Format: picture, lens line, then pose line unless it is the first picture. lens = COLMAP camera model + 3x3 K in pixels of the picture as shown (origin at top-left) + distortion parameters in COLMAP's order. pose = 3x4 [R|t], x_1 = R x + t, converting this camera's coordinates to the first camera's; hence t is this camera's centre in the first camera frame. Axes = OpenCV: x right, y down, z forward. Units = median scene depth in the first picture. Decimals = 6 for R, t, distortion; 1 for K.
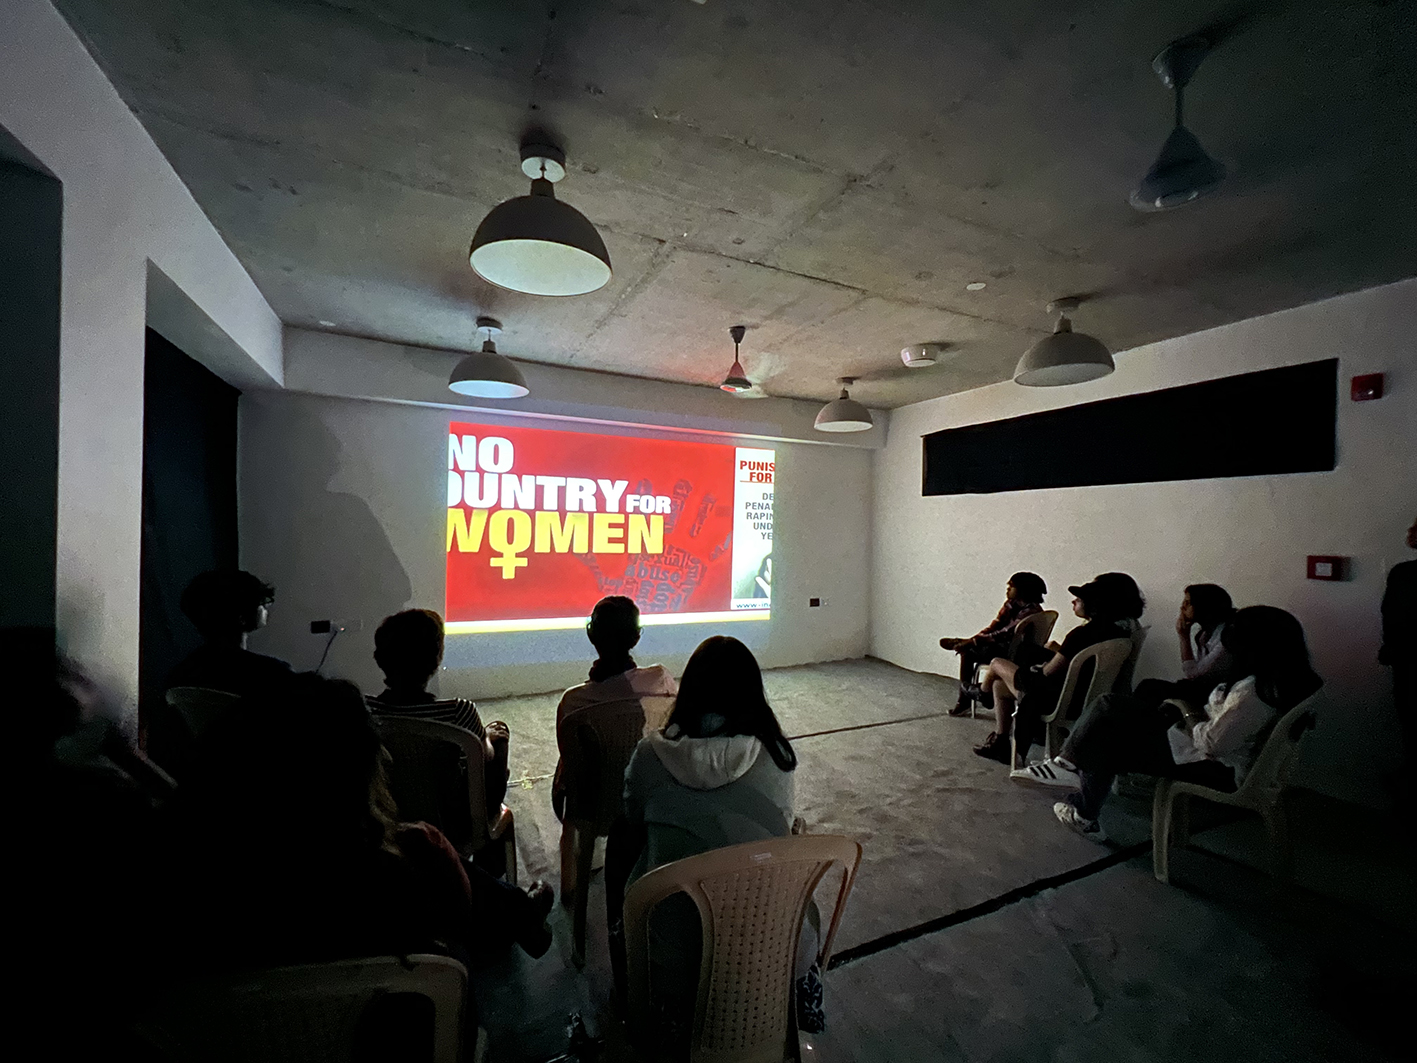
lens RADIAL K [[576.6, 0, 706.3], [0, 576.6, 524.5], [0, 0, 1]] dist [-0.026857, -0.000001]
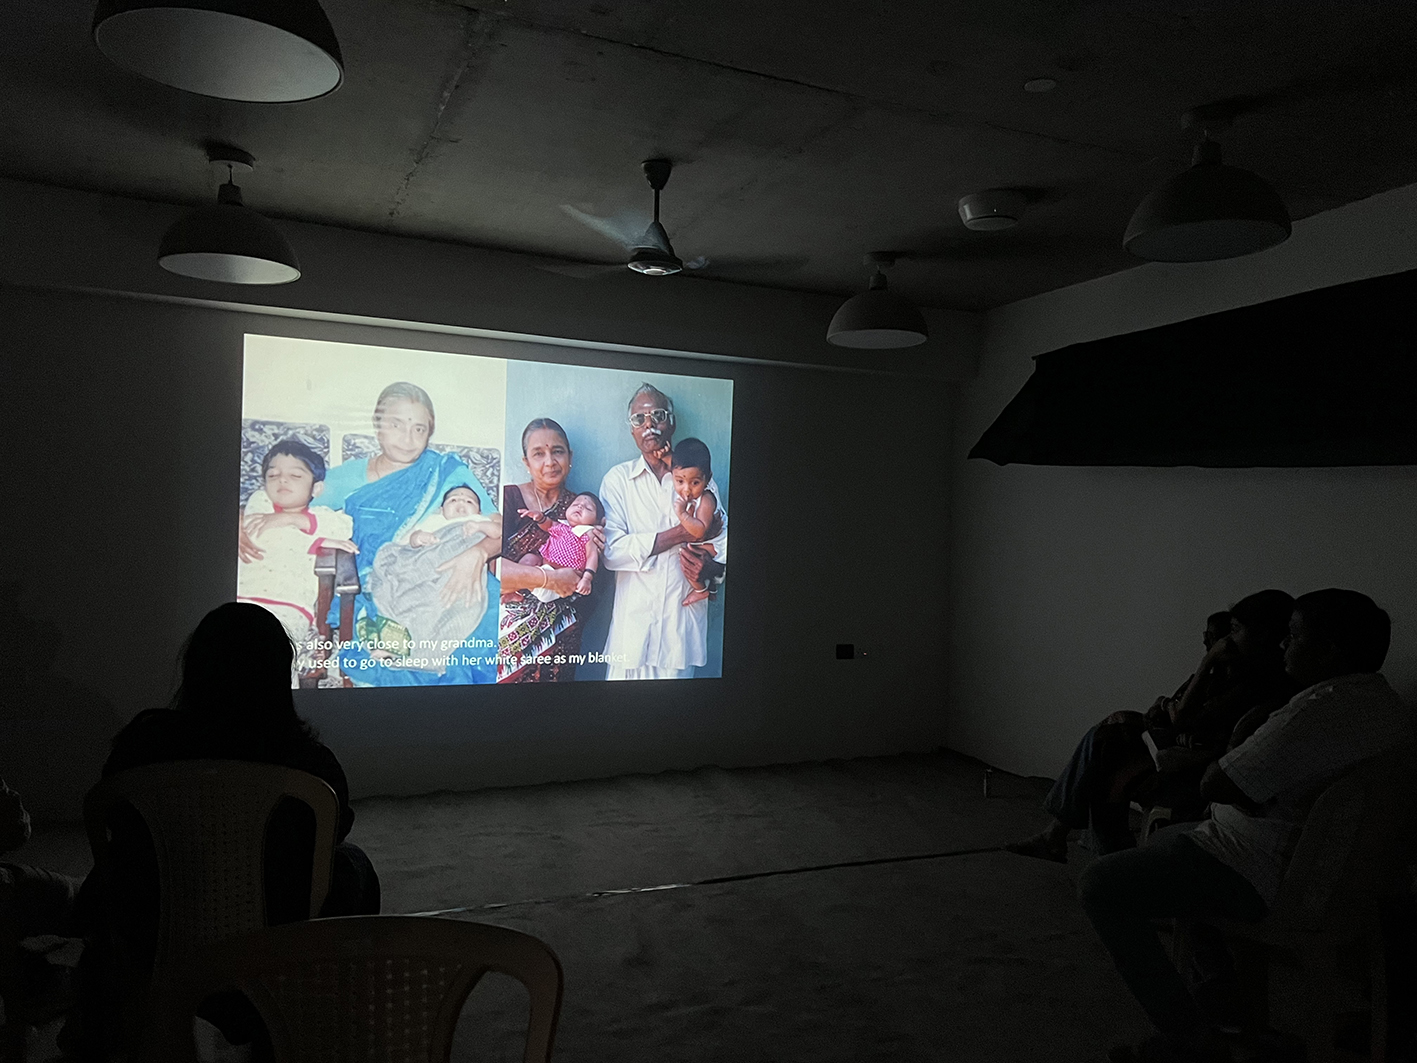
lens RADIAL K [[1040.8, 0, 708.5], [0, 1040.8, 531.5], [0, 0, 1]] dist [-0.004458, -0.003933]
pose [[0.999745, 0.007405, -0.021320, 0.131493], [-0.007304, 0.999962, 0.004813, 0.023277], [0.021355, -0.004656, 0.999761, -0.044207]]
